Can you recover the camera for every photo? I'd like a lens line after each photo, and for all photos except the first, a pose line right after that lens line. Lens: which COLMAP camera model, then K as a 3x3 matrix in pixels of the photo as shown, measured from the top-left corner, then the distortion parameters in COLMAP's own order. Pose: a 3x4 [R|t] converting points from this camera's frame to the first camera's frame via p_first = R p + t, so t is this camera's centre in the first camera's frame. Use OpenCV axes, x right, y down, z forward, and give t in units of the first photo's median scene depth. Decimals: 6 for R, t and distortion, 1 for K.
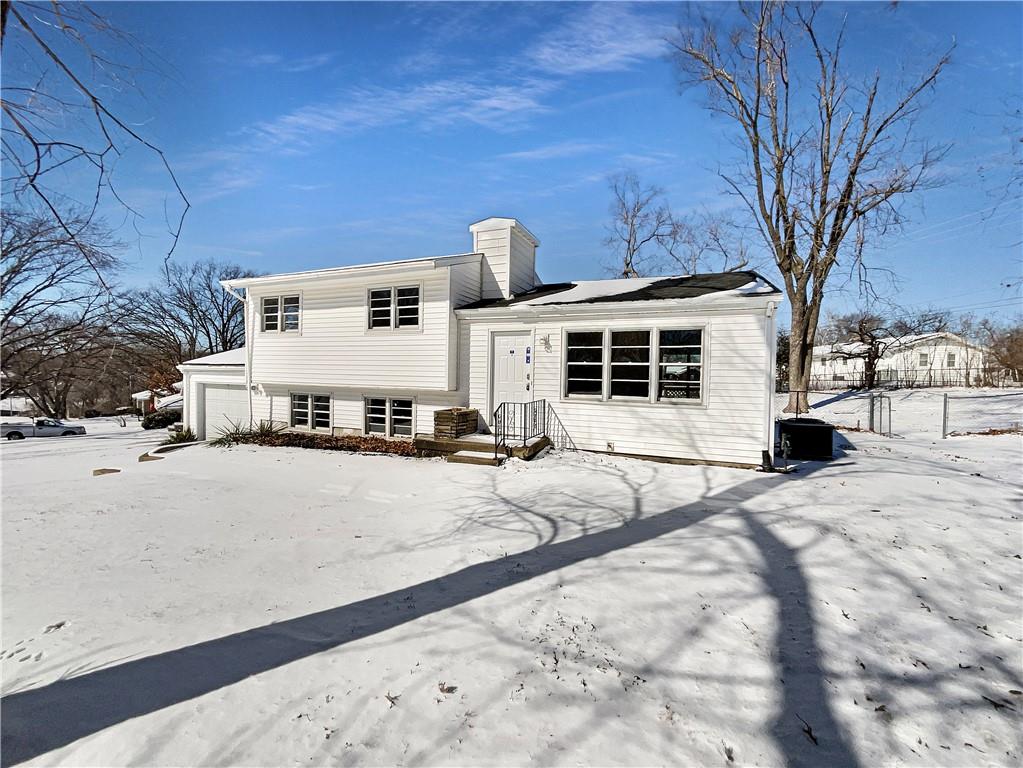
lens RADIAL K [[410.0, 0, 511.5], [0, 410.0, 384.0], [0, 0, 1]] dist [-0.000034, -0.000039]
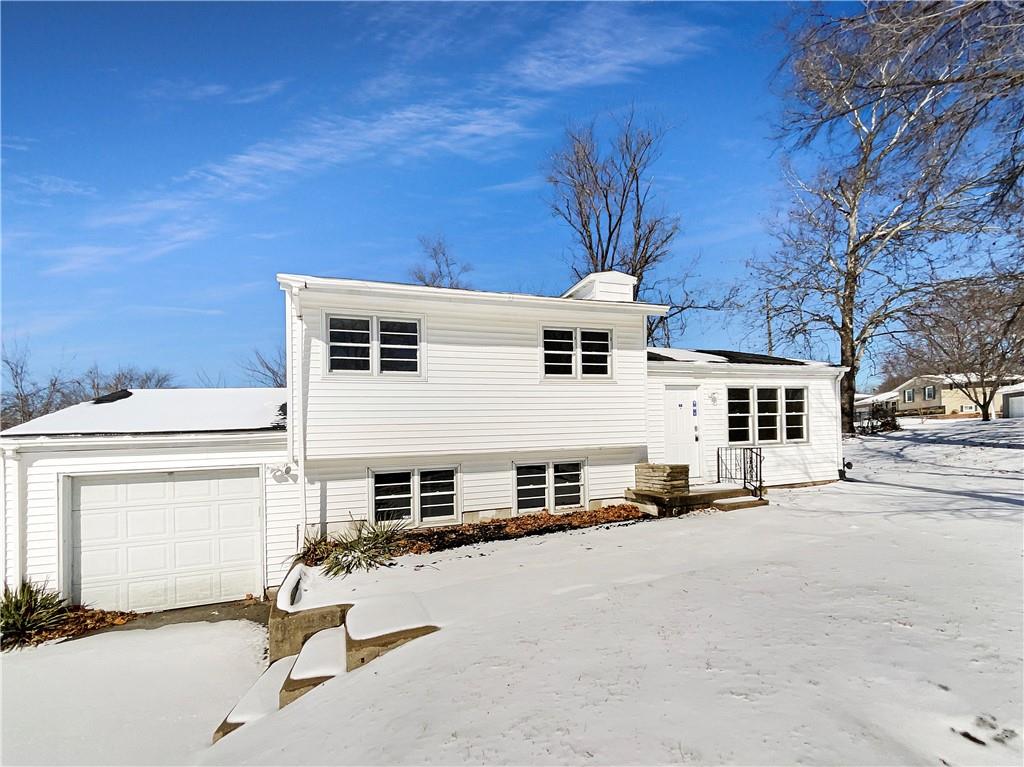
lens RADIAL K [[441.9, 0, 512.2], [0, 441.9, 419.2], [0, 0, 1]] dist [0.001451, 0.000188]
pose [[0.742912, -0.021027, 0.669059, -0.972684], [0.057377, 0.997828, -0.032351, -0.027773], [-0.666926, 0.062423, 0.742505, 0.416097]]
